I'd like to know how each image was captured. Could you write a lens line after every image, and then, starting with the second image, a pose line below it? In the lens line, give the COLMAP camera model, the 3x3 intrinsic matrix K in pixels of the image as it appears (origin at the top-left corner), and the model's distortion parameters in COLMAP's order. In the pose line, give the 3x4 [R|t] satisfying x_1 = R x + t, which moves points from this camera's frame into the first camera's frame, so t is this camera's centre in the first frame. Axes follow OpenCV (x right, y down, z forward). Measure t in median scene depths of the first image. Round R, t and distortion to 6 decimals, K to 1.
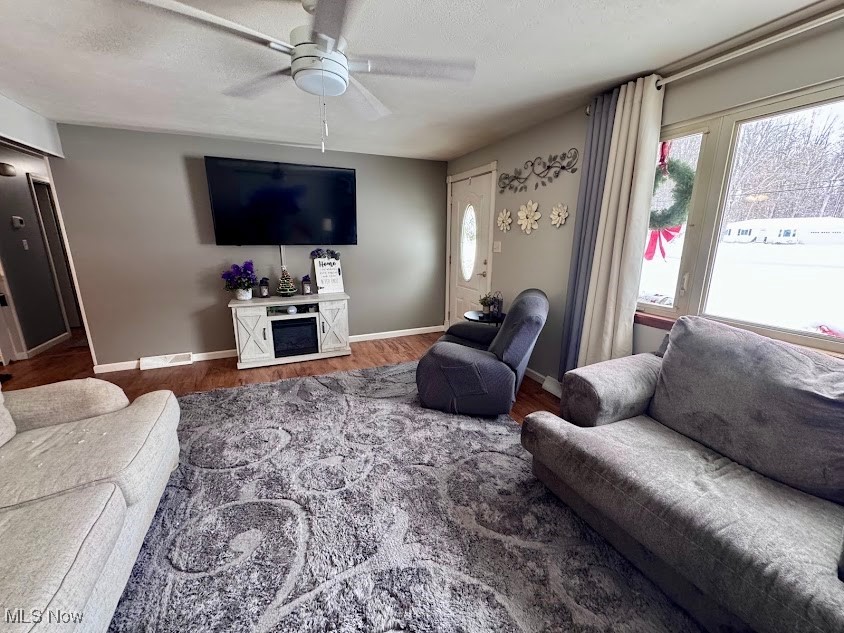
lens RADIAL K [[333.0, 0, 421.4], [0, 333.0, 313.4], [0, 0, 1]] dist [-0.001844, -0.001876]
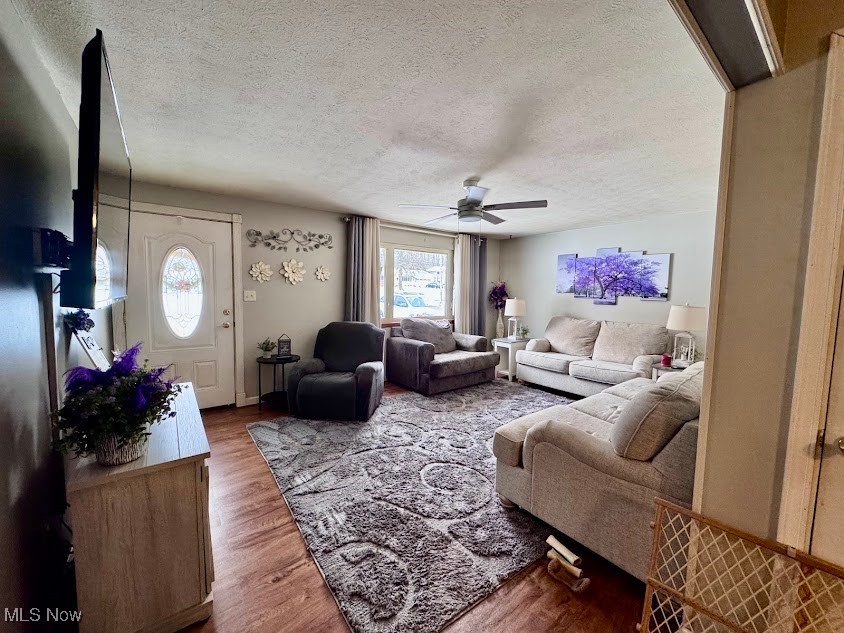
lens RADIAL K [[333.0, 0, 420.6], [0, 333.0, 317.0], [0, 0, 1]] dist [-0.001844, -0.001876]
pose [[-0.238287, -0.083520, 0.967597, -1.082574], [0.210197, 0.968246, 0.135340, -0.195468], [-0.948175, 0.235636, -0.213165, 0.869480]]
